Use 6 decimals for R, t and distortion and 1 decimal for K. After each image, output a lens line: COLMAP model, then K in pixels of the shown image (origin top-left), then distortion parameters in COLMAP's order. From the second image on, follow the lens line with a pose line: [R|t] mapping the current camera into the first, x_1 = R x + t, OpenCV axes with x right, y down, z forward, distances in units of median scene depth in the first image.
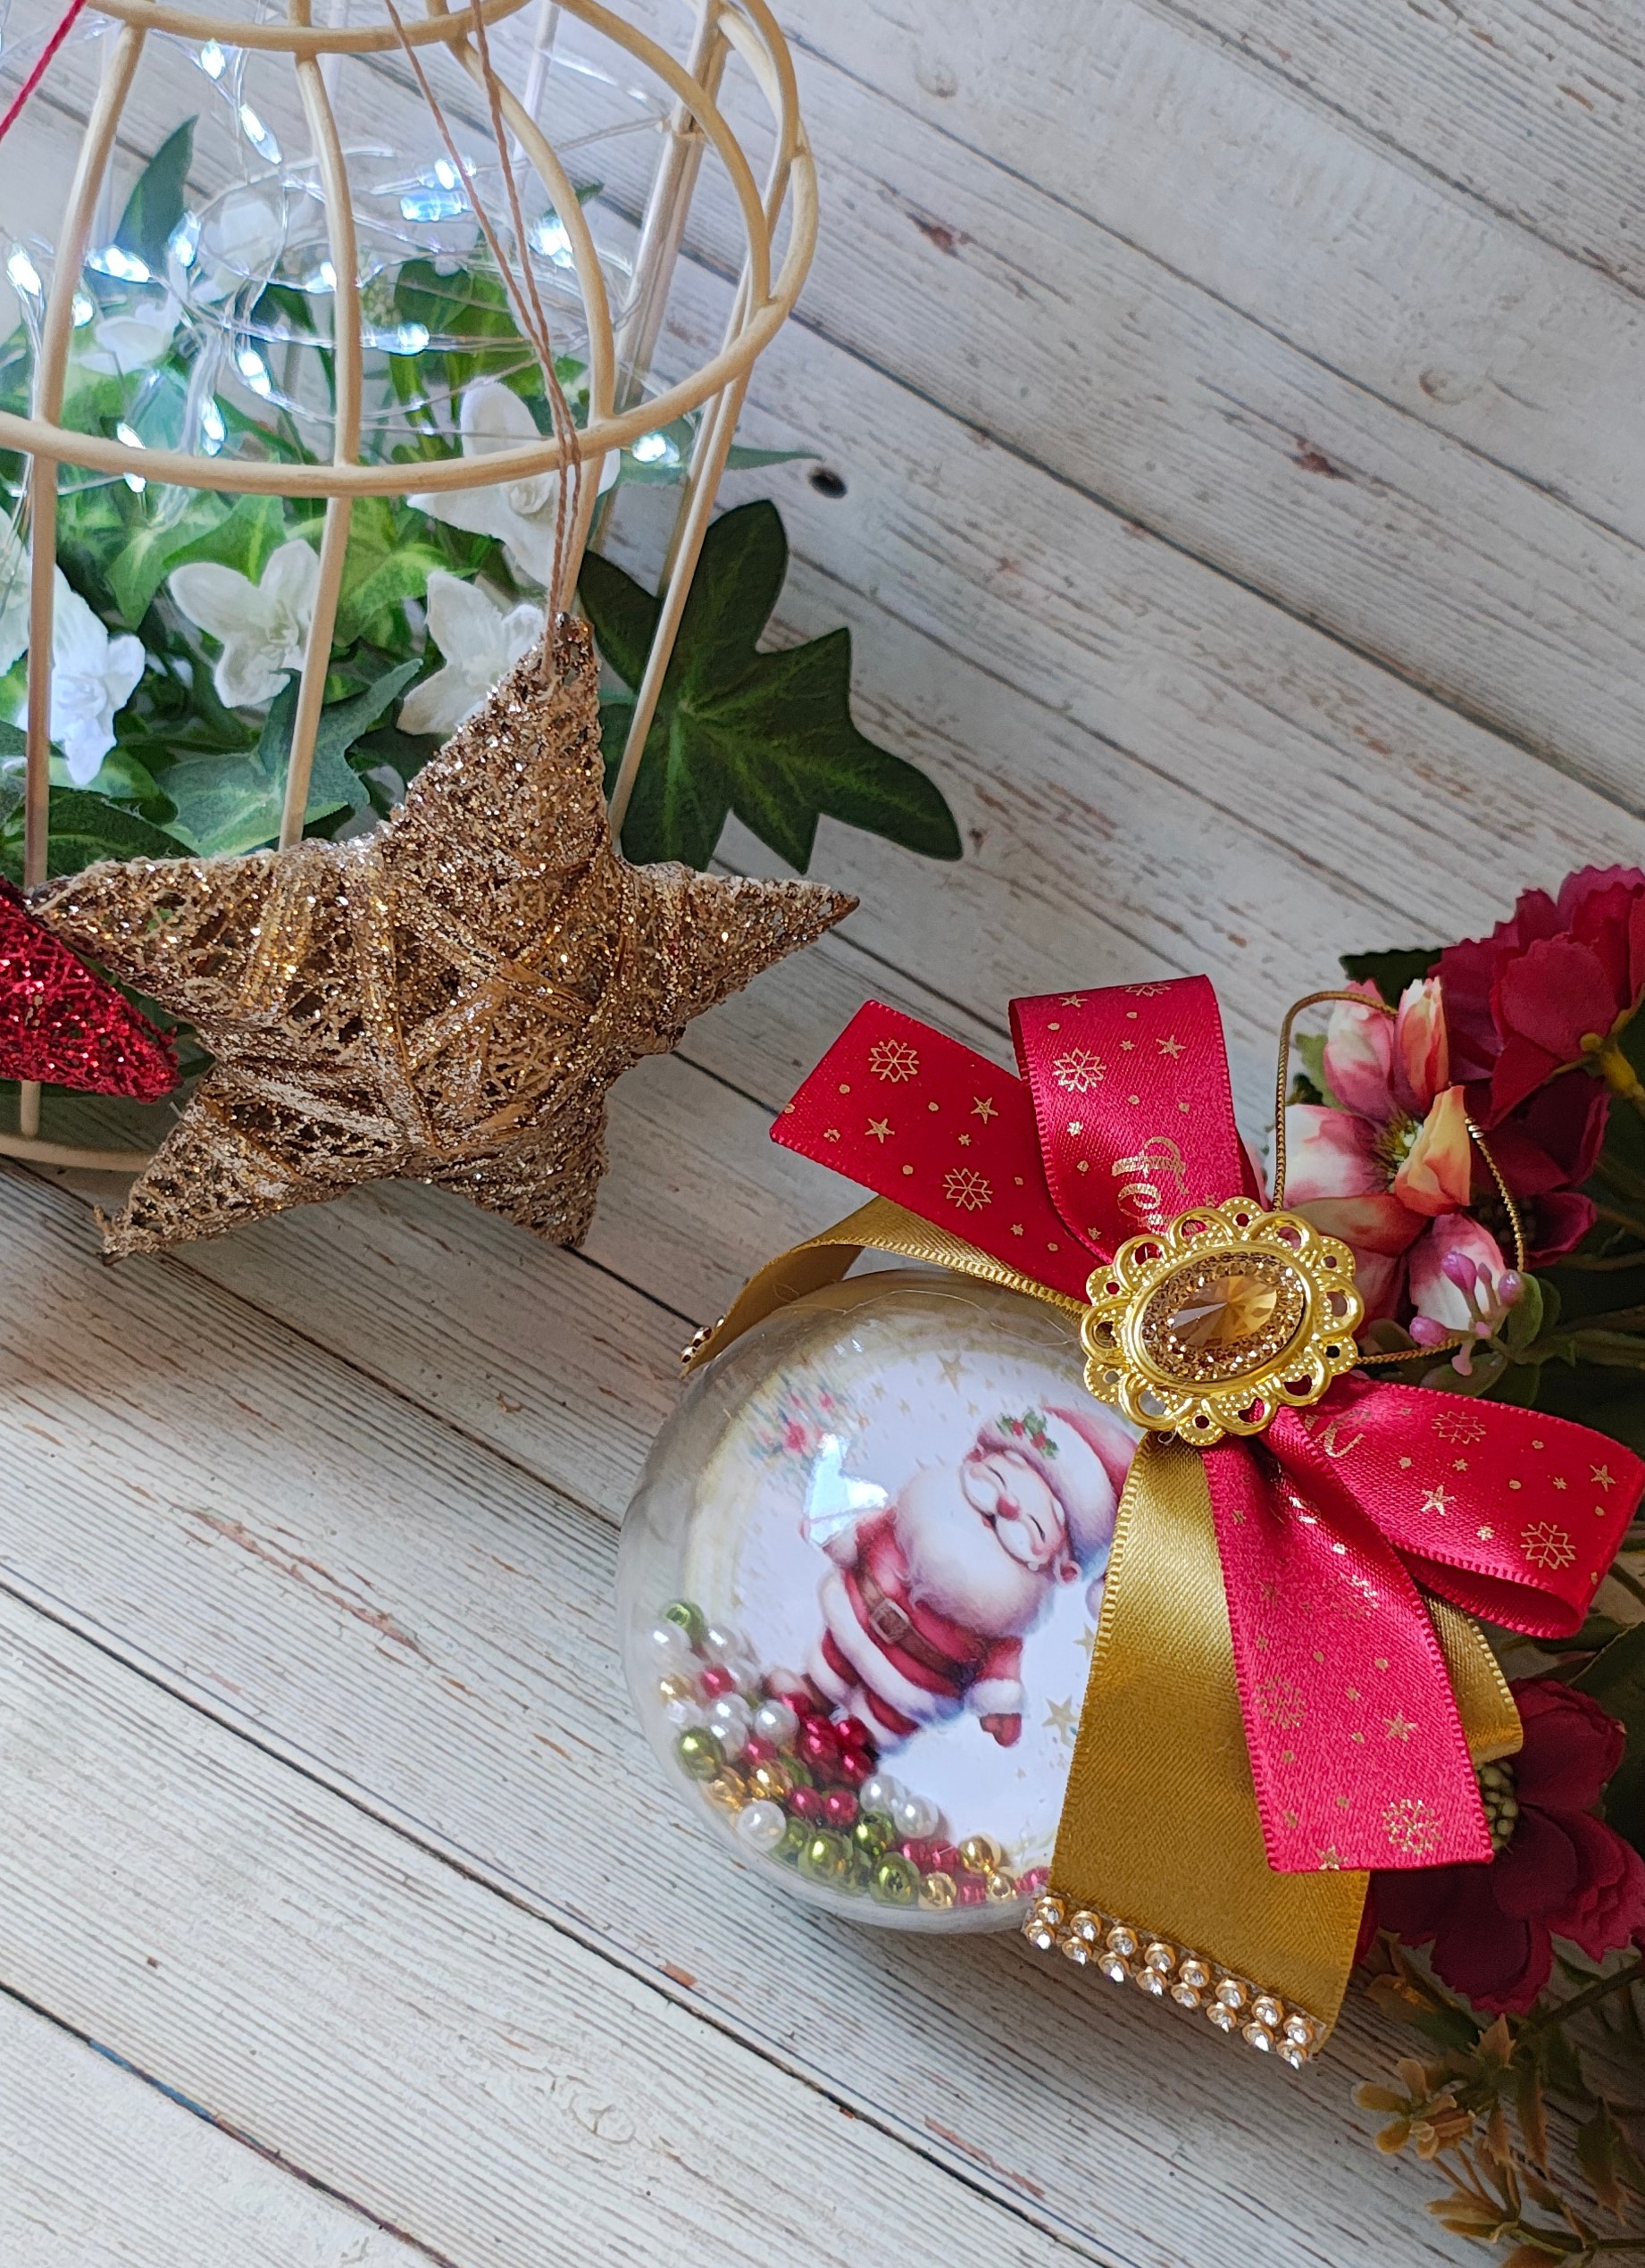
lens RADIAL K [[2697.0, 0, 811.2], [0, 2697.0, 1297.6], [0, 0, 1]] dist [0.109514, -0.389359]
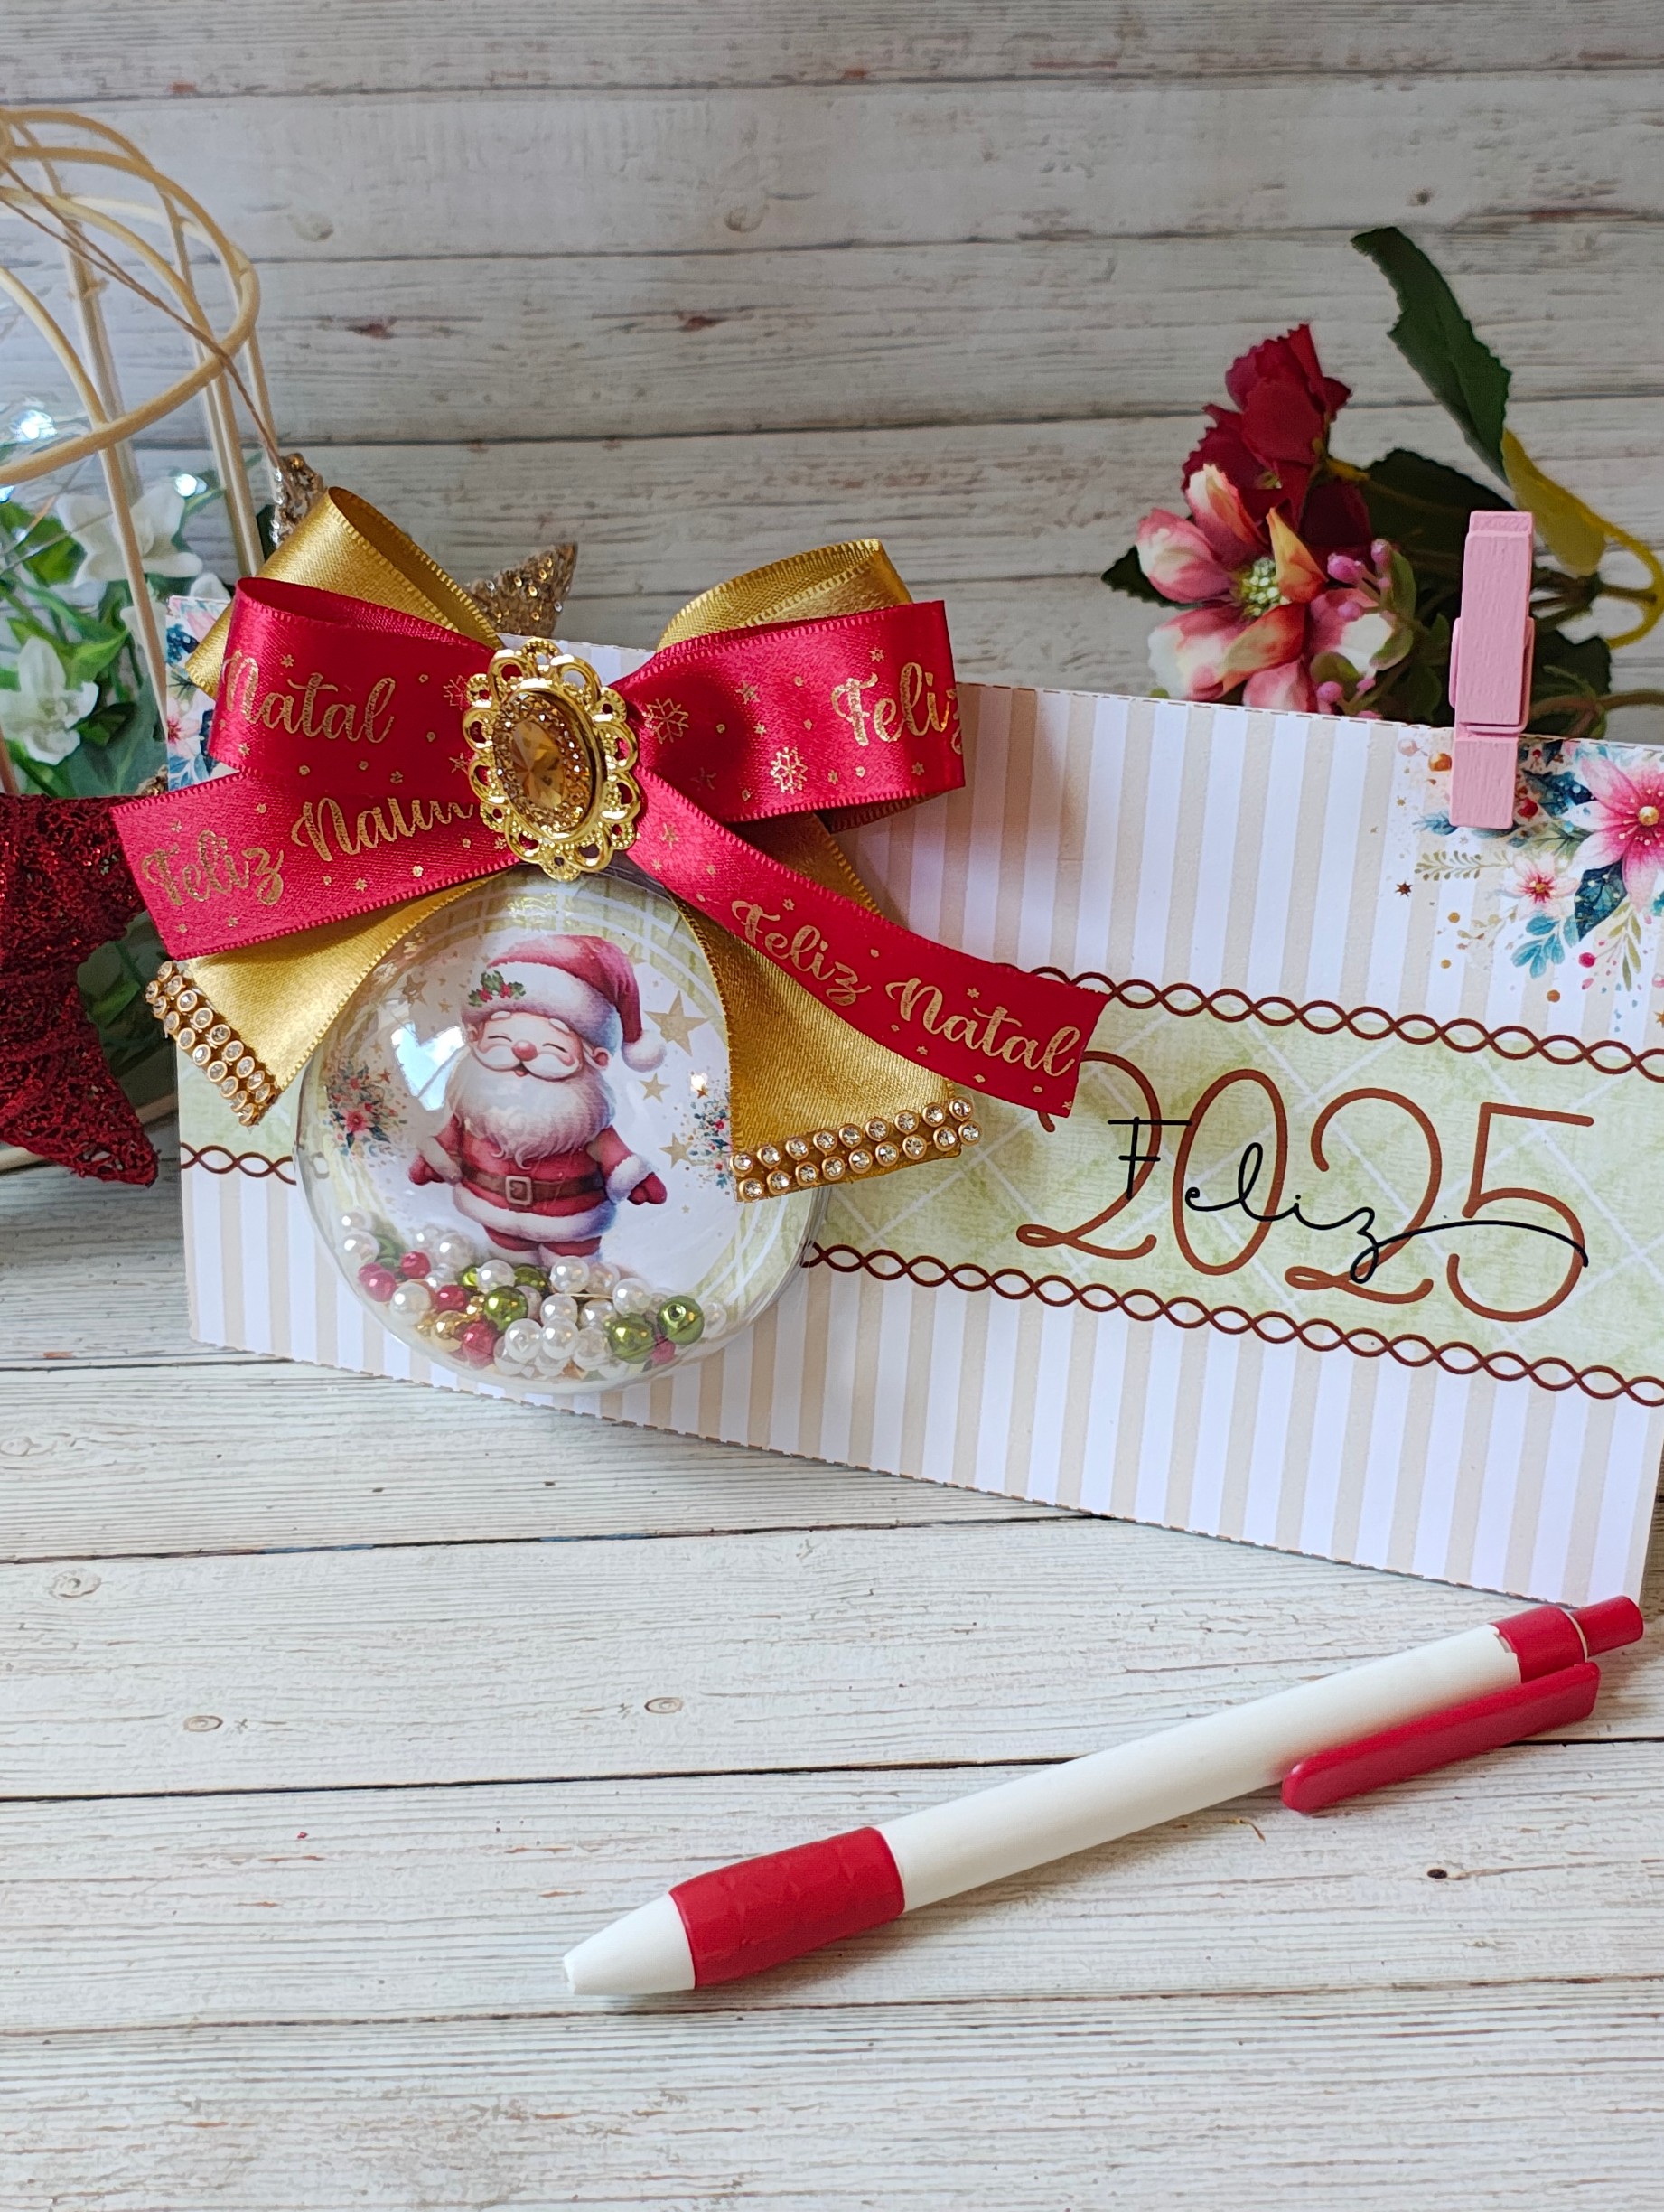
lens RADIAL K [[2726.8, 0, 832.0], [0, 2726.8, 1106.0], [0, 0, 1]] dist [0.088250, -0.336531]
pose [[0.836173, -0.520886, 0.171734, -0.235480], [0.547910, 0.807417, -0.218800, 0.412545], [-0.024691, 0.277050, 0.960538, -0.257076]]
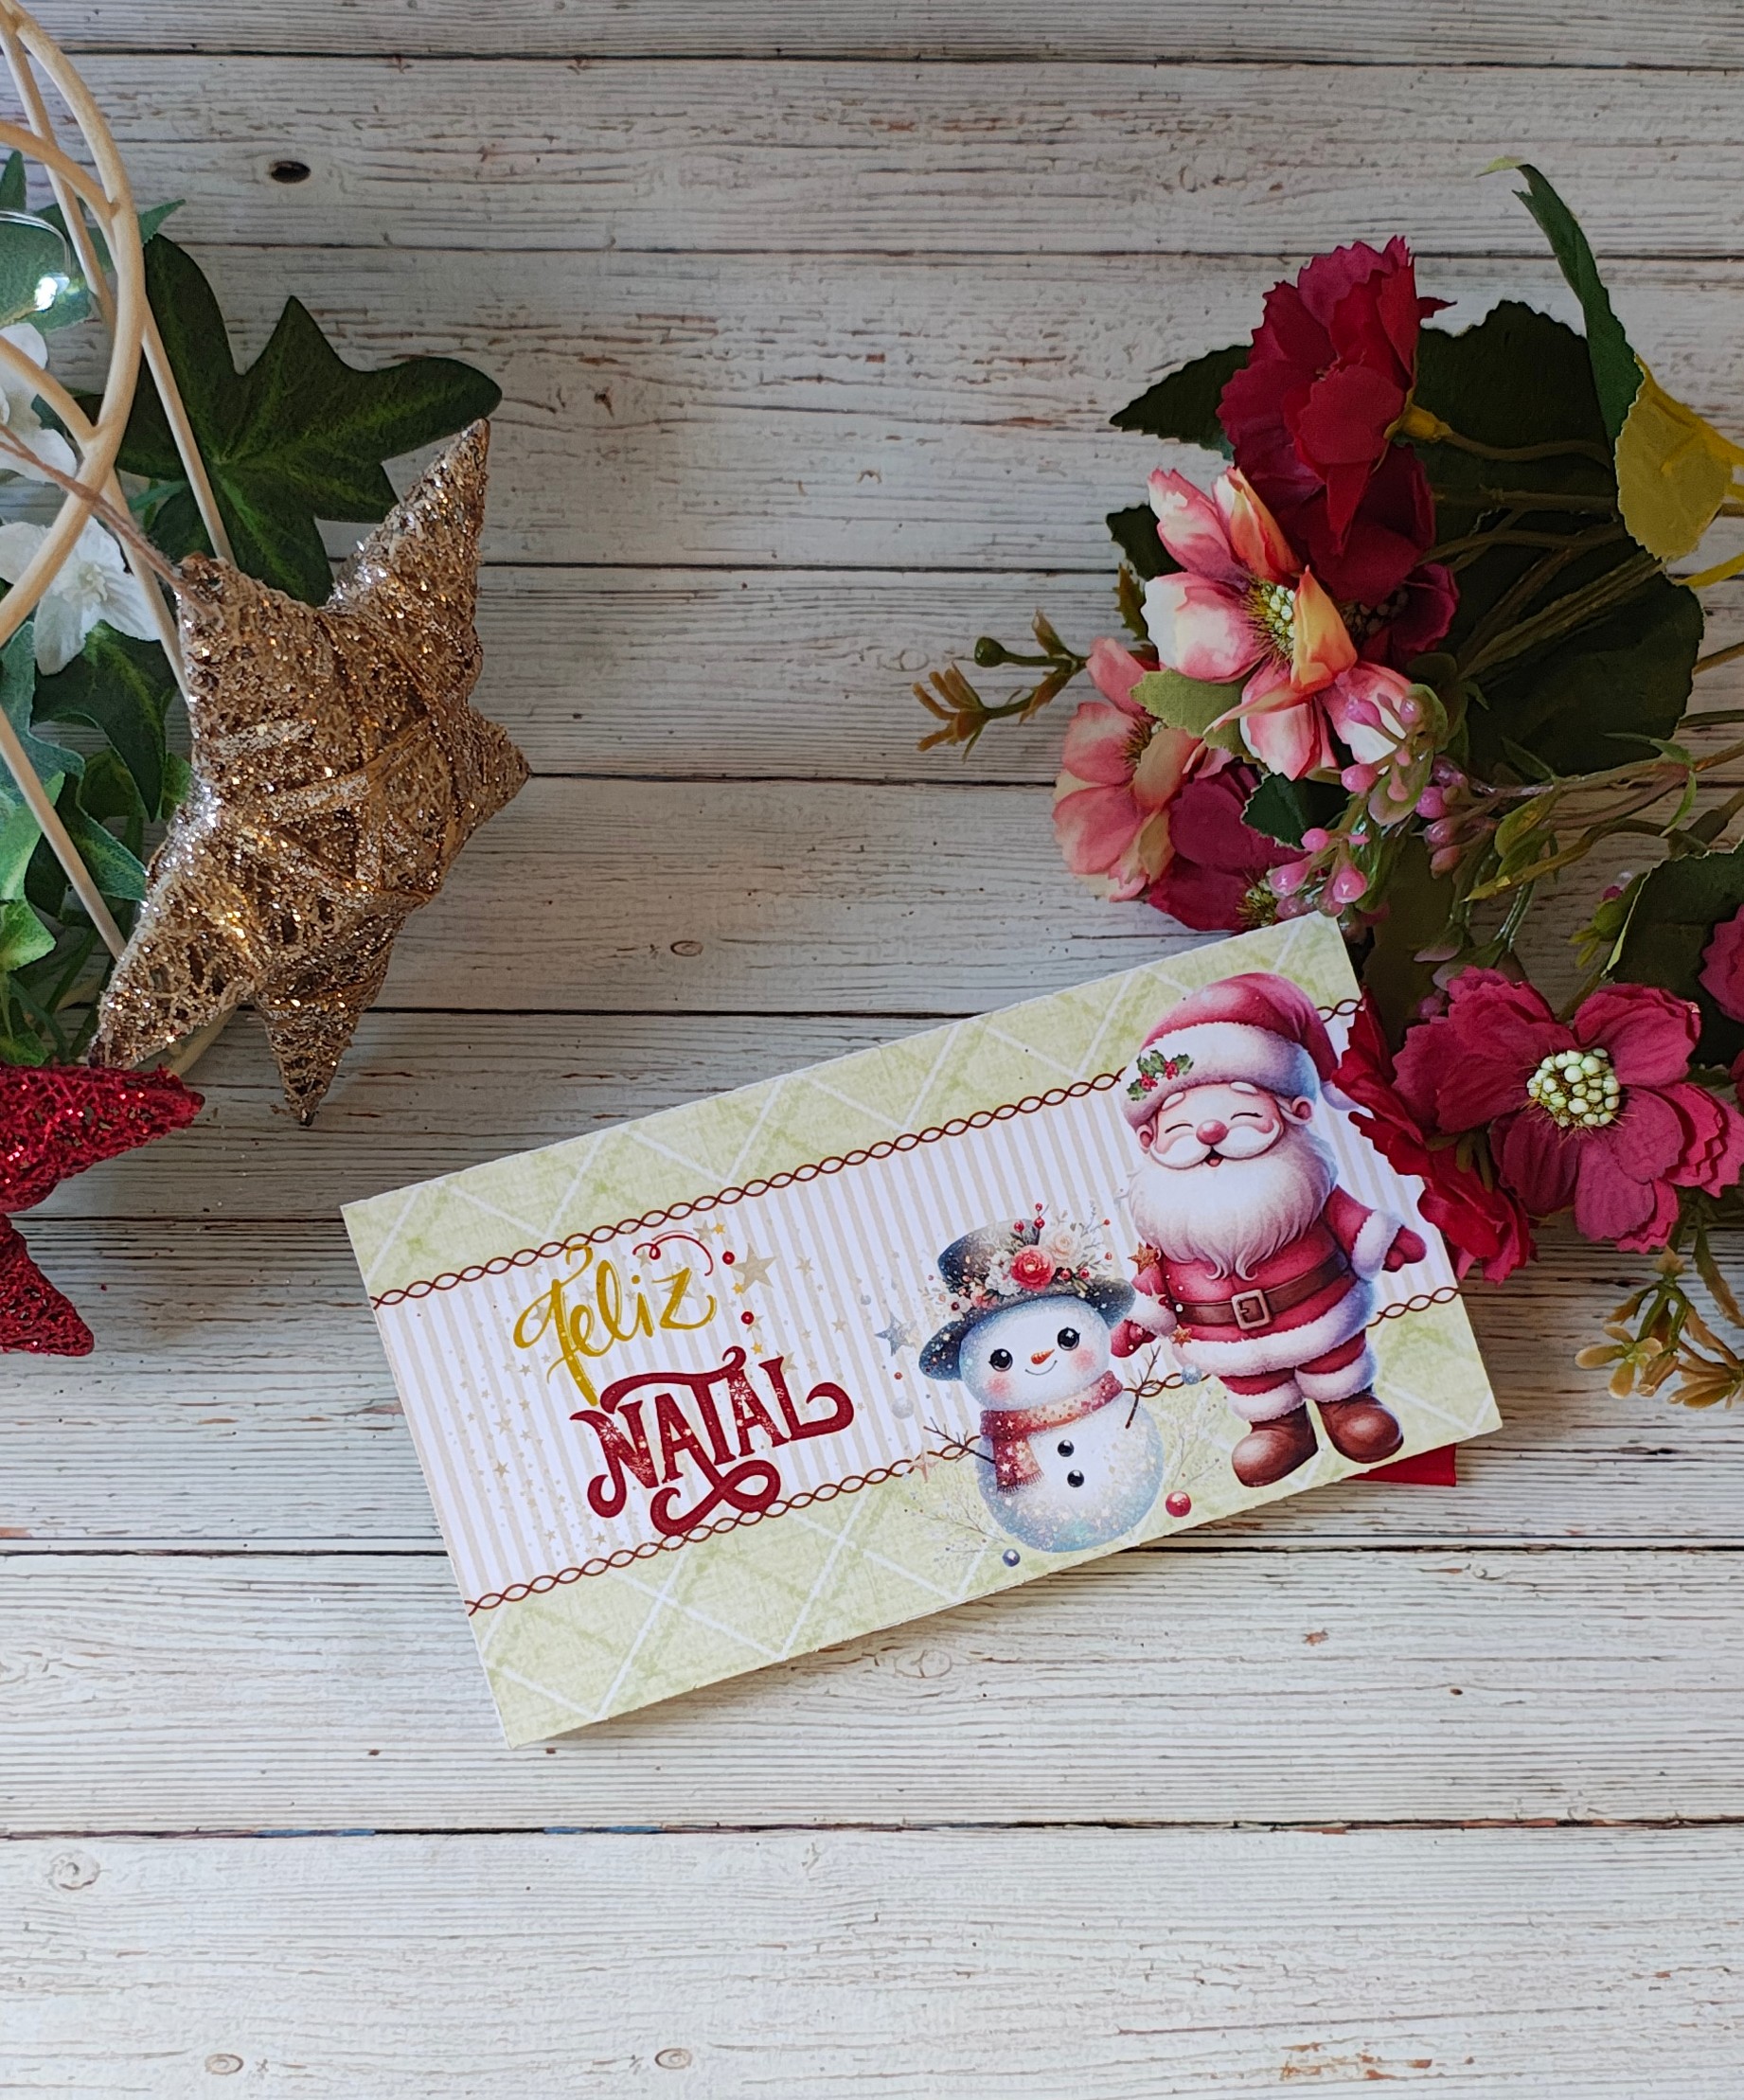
lens RADIAL K [[2833.7, 0, 868.2], [0, 2833.7, 1315.7], [0, 0, 1]] dist [0.114316, -0.382052]
pose [[0.860137, -0.501451, -0.093333, 0.095554], [0.503828, 0.806757, 0.308708, -0.223802], [-0.079505, -0.312555, 0.946566, -0.168869]]
